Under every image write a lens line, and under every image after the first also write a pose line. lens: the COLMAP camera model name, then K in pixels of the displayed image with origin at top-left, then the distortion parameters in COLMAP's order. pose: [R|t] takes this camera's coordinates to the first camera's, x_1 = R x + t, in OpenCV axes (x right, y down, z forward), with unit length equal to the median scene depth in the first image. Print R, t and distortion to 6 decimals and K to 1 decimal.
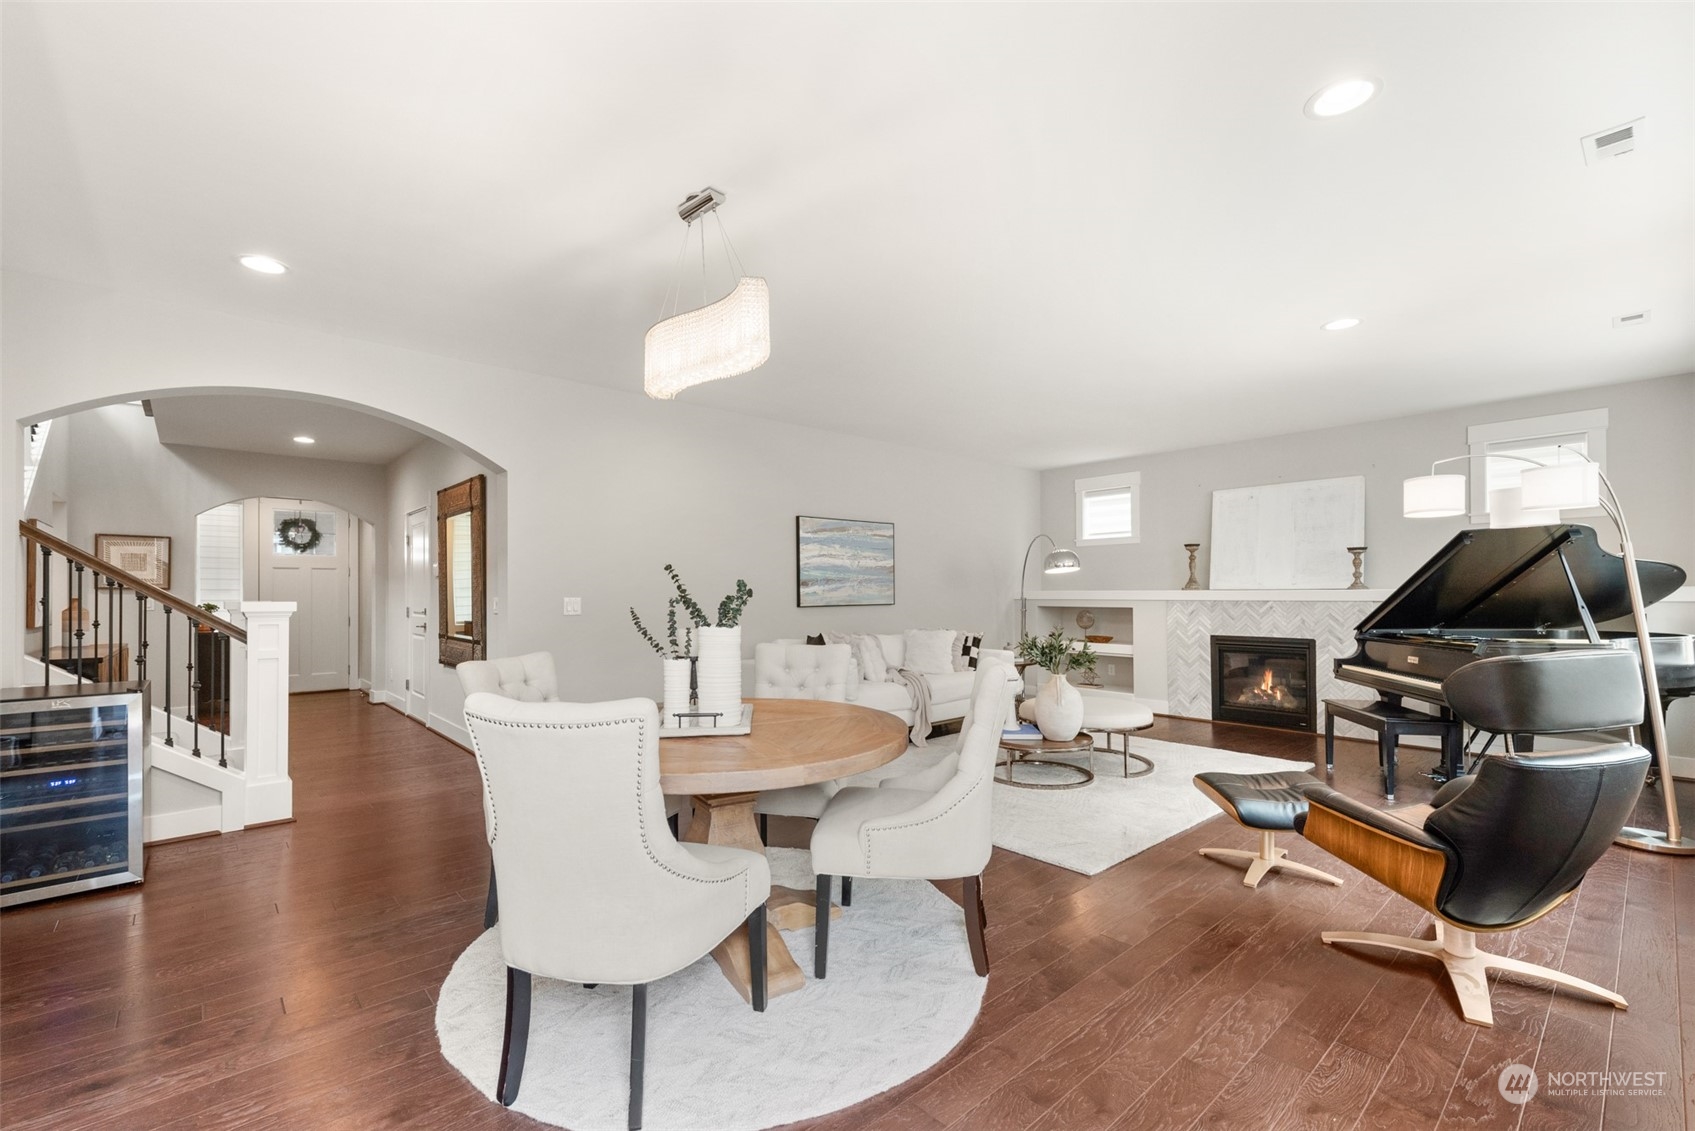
lens RADIAL K [[687.6, 0, 818.2], [0, 687.6, 603.8], [0, 0, 1]] dist [-0.013833, -0.000268]
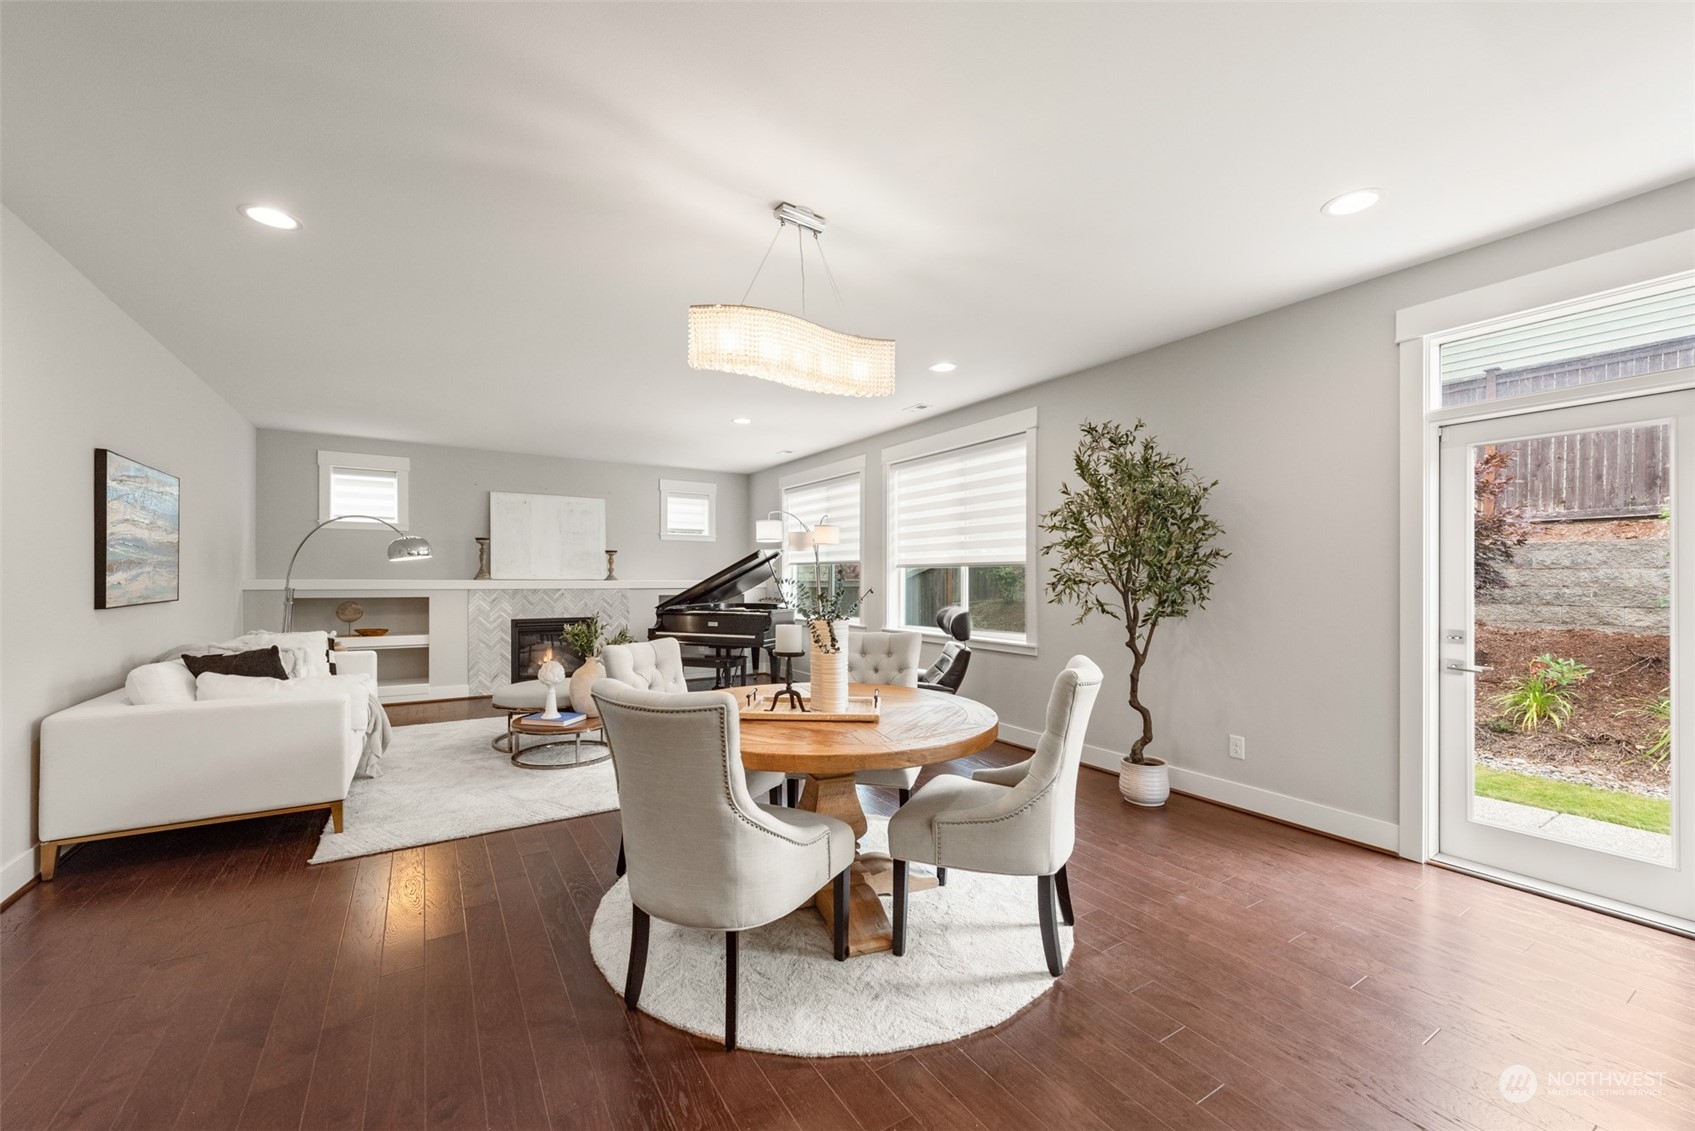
lens RADIAL K [[680.5, 0, 814.8], [0, 680.5, 574.8], [0, 0, 1]] dist [0.021912, -0.000111]
pose [[0.175427, 0.009279, 0.984449, -0.463162], [0.009177, 0.999897, -0.011060, -0.011551], [-0.984450, 0.010975, 0.175324, 0.299556]]
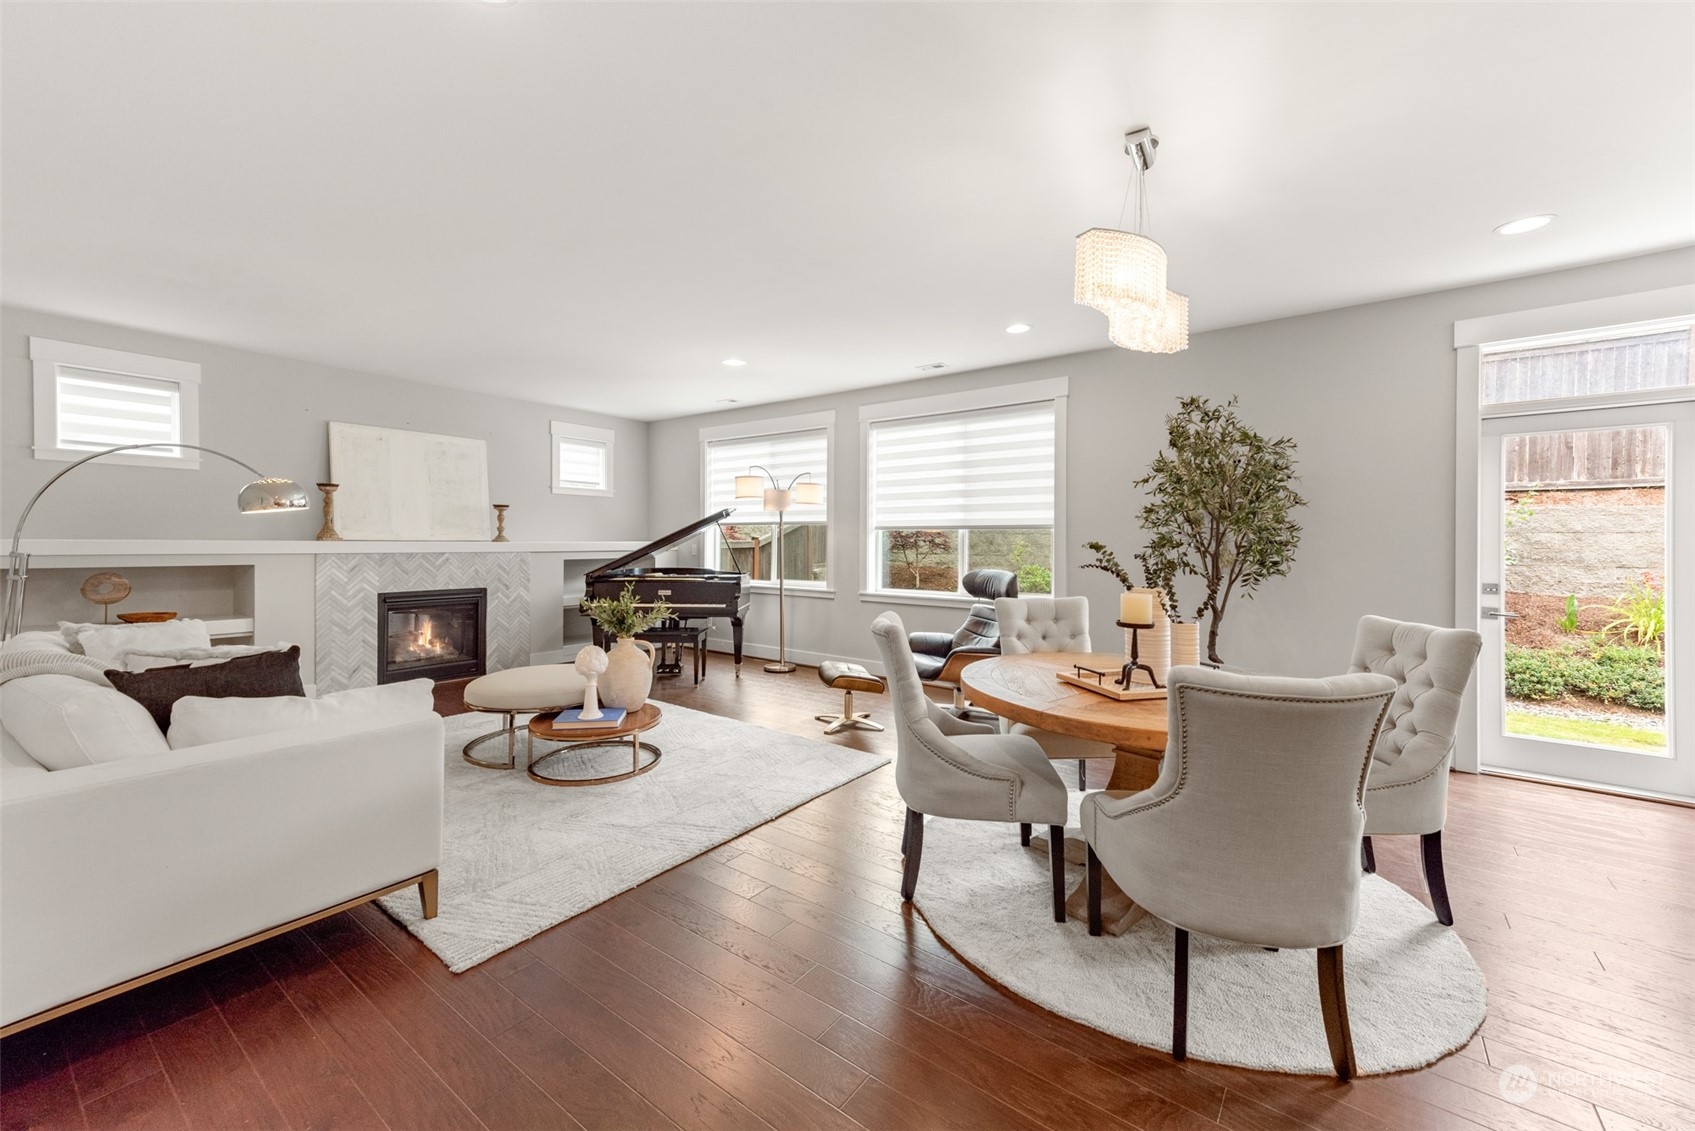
lens RADIAL K [[680.5, 0, 824.6], [0, 680.5, 552.8], [0, 0, 1]] dist [0.021912, -0.000111]
pose [[-0.207323, -0.015168, 0.978155, -0.392685], [0.007071, 0.999830, 0.017003, -0.016084], [-0.978247, 0.010442, -0.207181, 0.626876]]
